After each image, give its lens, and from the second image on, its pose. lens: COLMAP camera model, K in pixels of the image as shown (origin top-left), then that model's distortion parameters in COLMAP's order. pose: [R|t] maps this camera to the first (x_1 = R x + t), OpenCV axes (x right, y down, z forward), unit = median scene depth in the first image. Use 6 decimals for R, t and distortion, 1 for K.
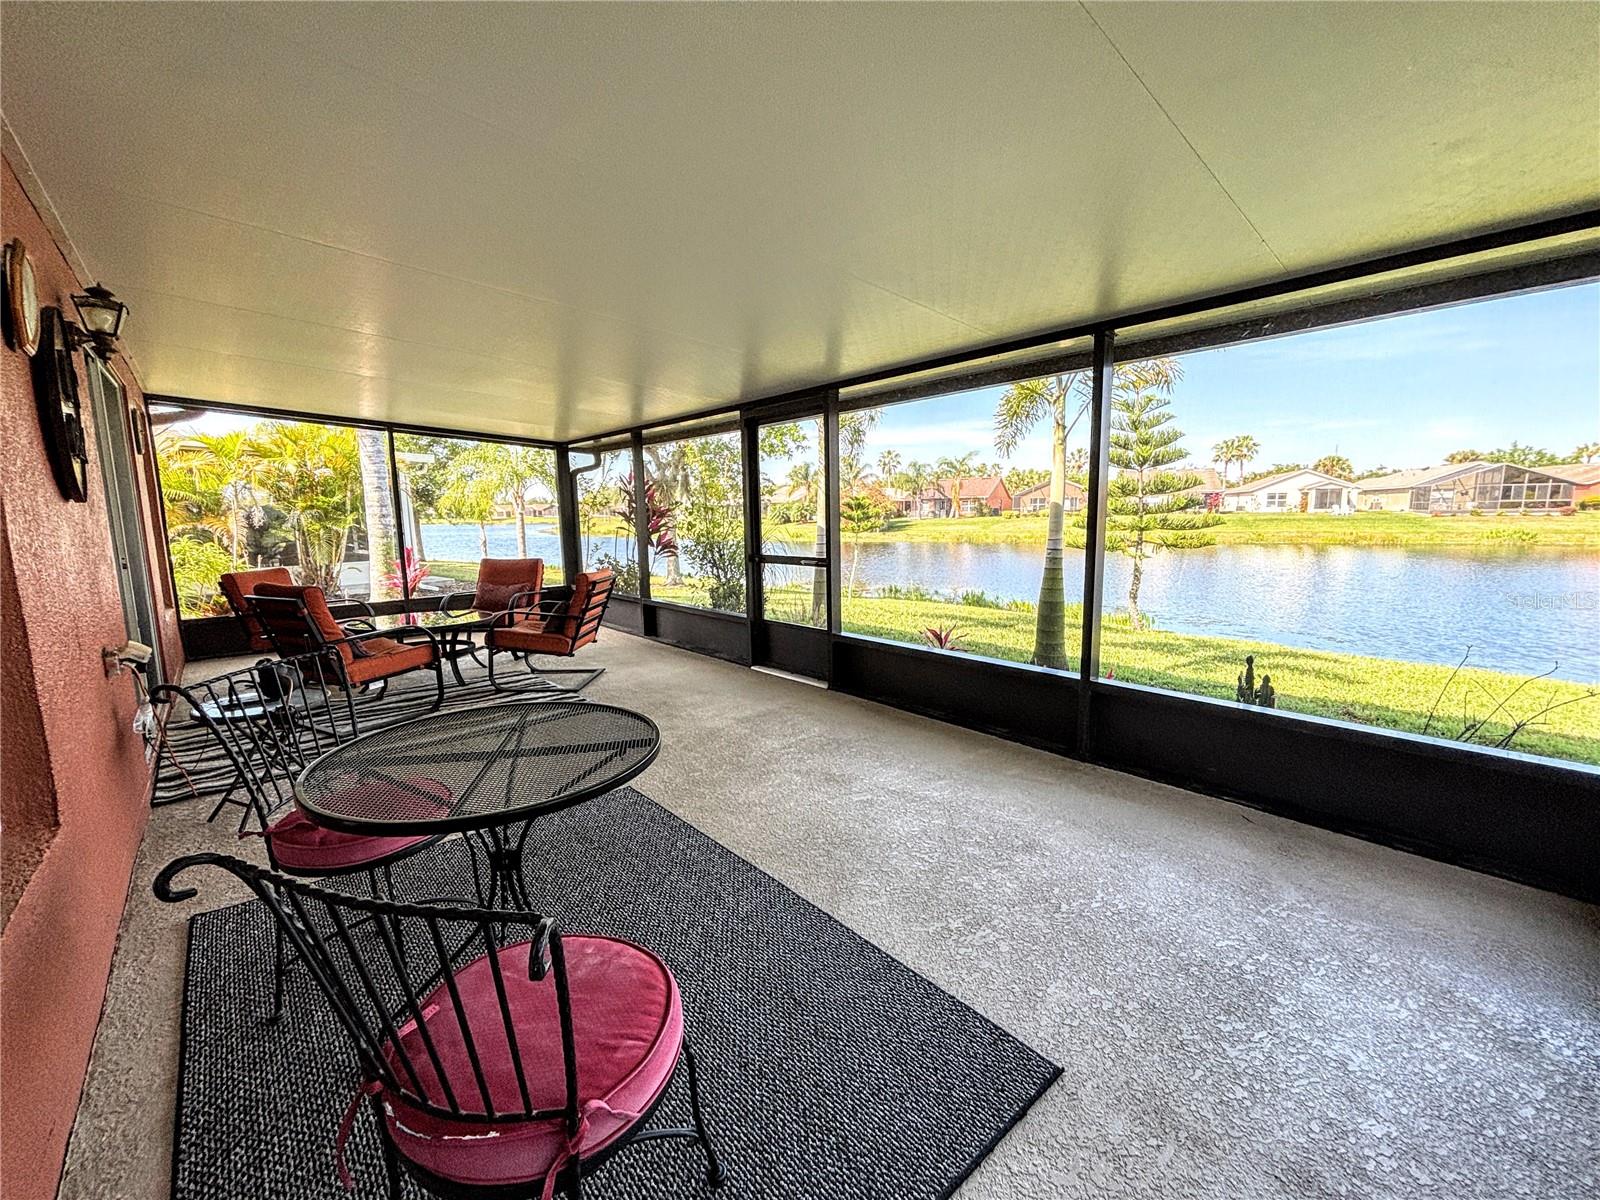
lens RADIAL K [[645.6, 0, 802.5], [0, 645.6, 599.8], [0, 0, 1]] dist [-0.000652, 0.001151]
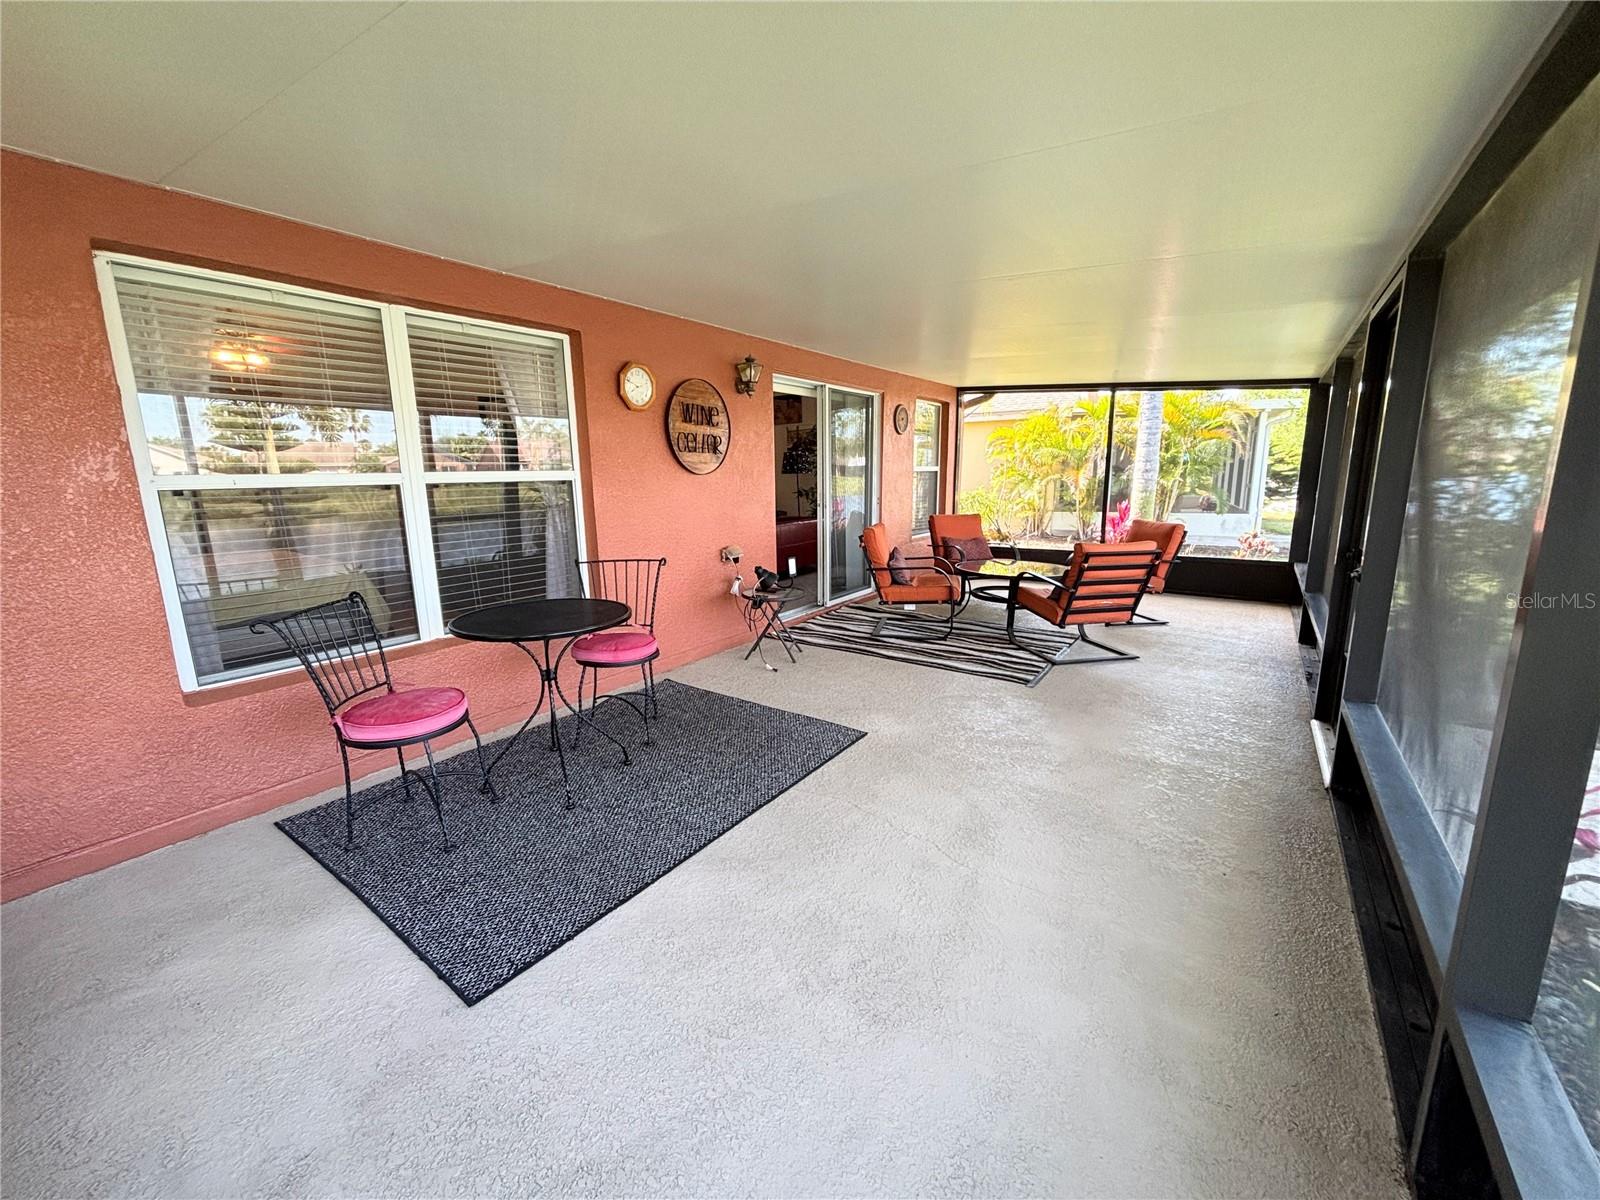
lens RADIAL K [[645.6, 0, 796.5], [0, 645.6, 597.1], [0, 0, 1]] dist [-0.000652, 0.001151]
pose [[0.217145, 0.196345, -0.956189, 0.409234], [-0.119605, 0.977532, 0.173566, -0.066840], [0.968784, 0.076676, 0.235750, 0.342556]]
